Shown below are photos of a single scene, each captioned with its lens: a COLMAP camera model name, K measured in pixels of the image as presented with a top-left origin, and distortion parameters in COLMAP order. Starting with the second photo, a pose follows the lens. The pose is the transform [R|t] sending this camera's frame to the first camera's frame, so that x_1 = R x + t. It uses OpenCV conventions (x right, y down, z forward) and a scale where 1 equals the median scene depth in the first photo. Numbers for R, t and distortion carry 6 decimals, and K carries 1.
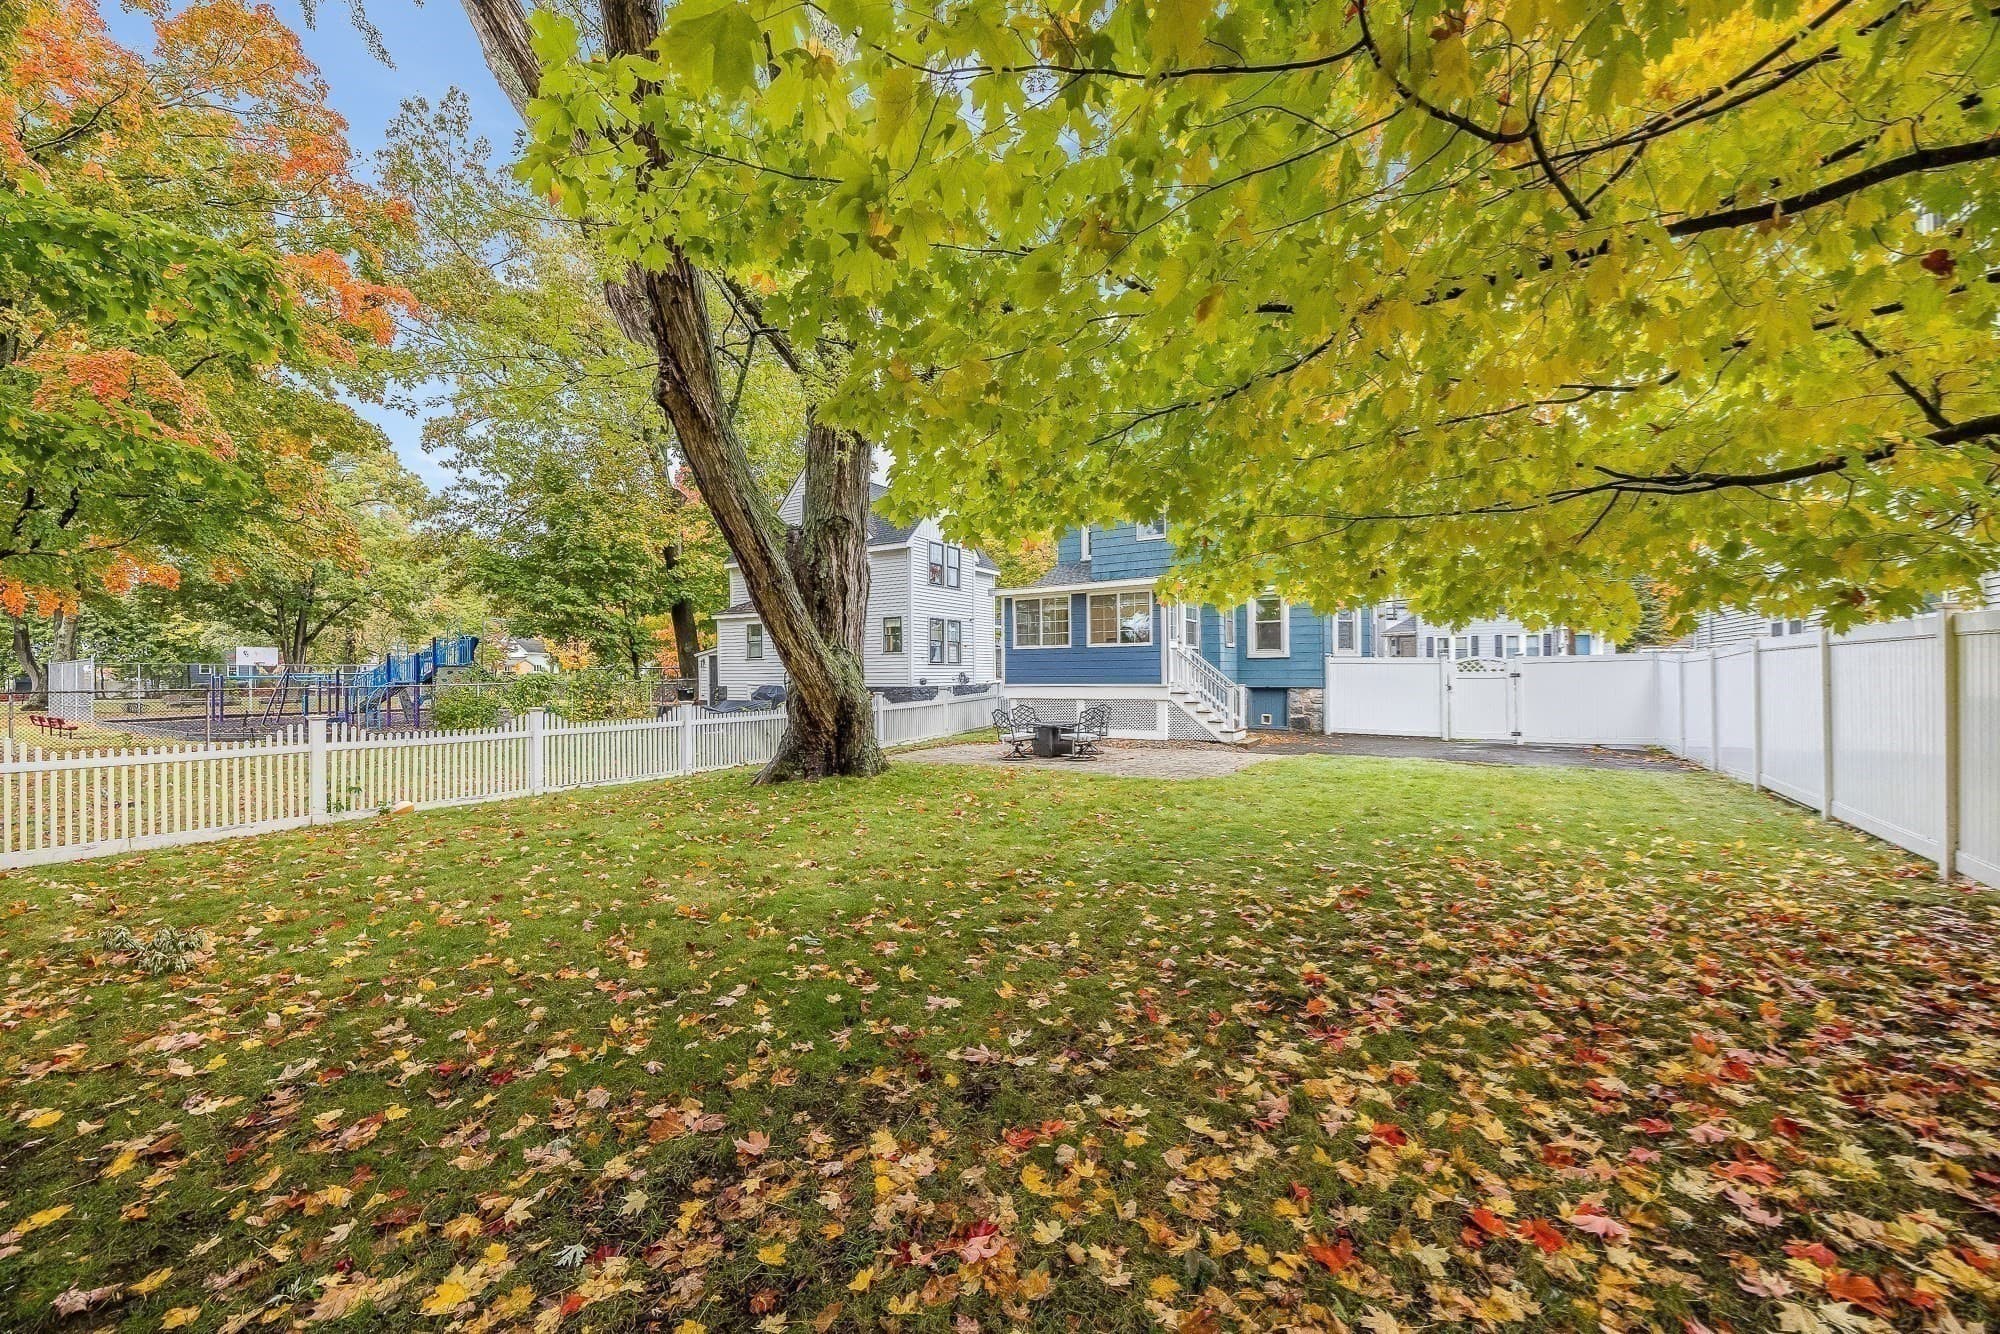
lens RADIAL K [[1446.4, 0, 999.6], [0, 1446.4, 767.1], [0, 0, 1]] dist [-0.002864, -0.000092]
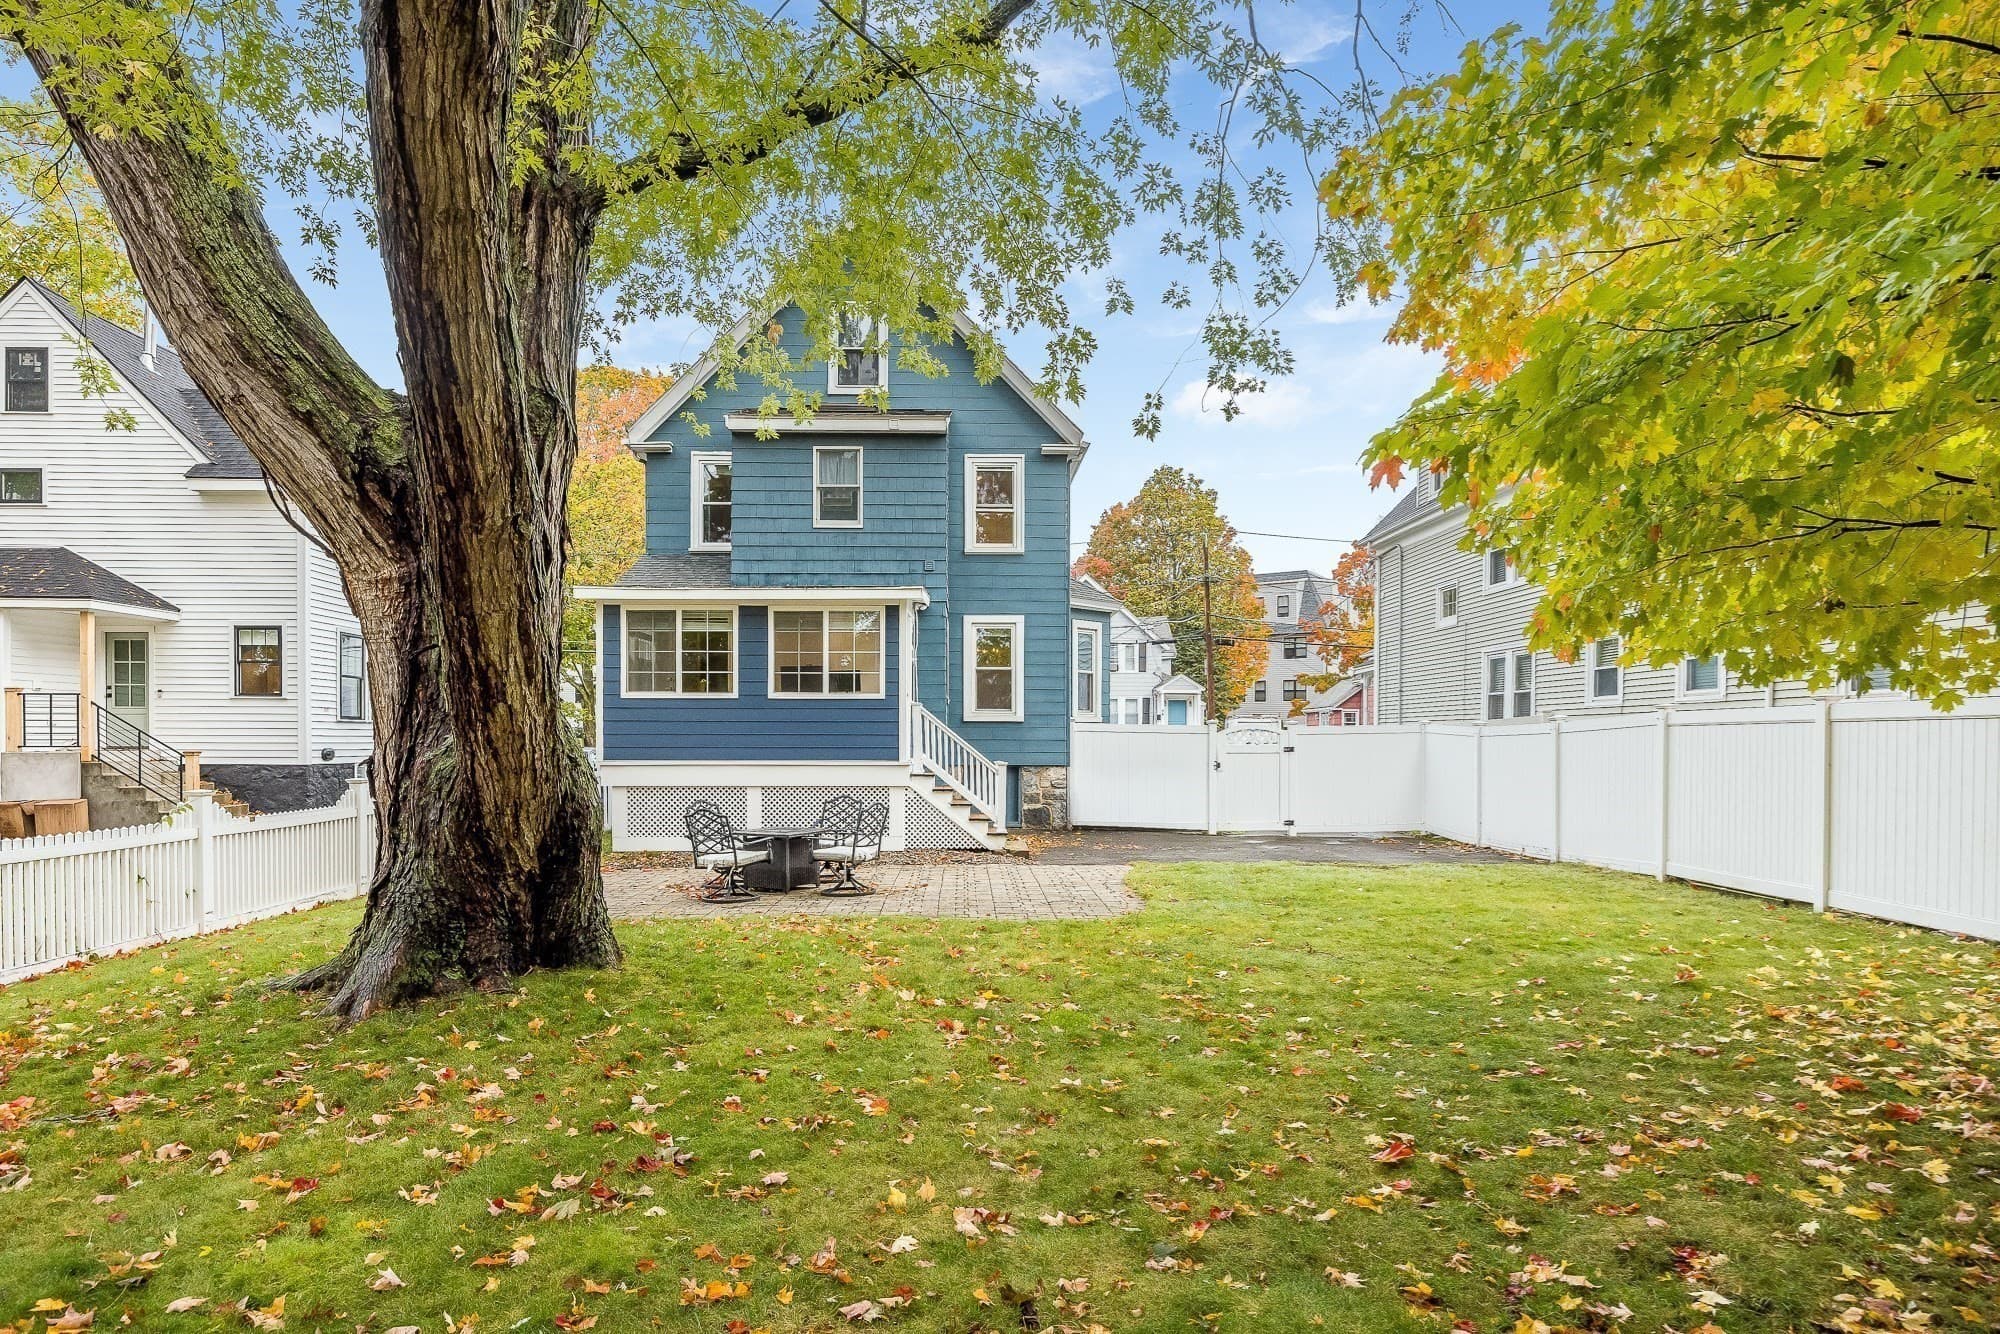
lens RADIAL K [[1446.4, 0, 999.6], [0, 1446.4, 767.1], [0, 0, 1]] dist [-0.002864, -0.000092]
pose [[0.665134, -0.005985, 0.746700, -0.324730], [0.039080, 0.998877, -0.026804, -0.036571], [-0.745701, 0.047010, 0.664620, 0.557370]]
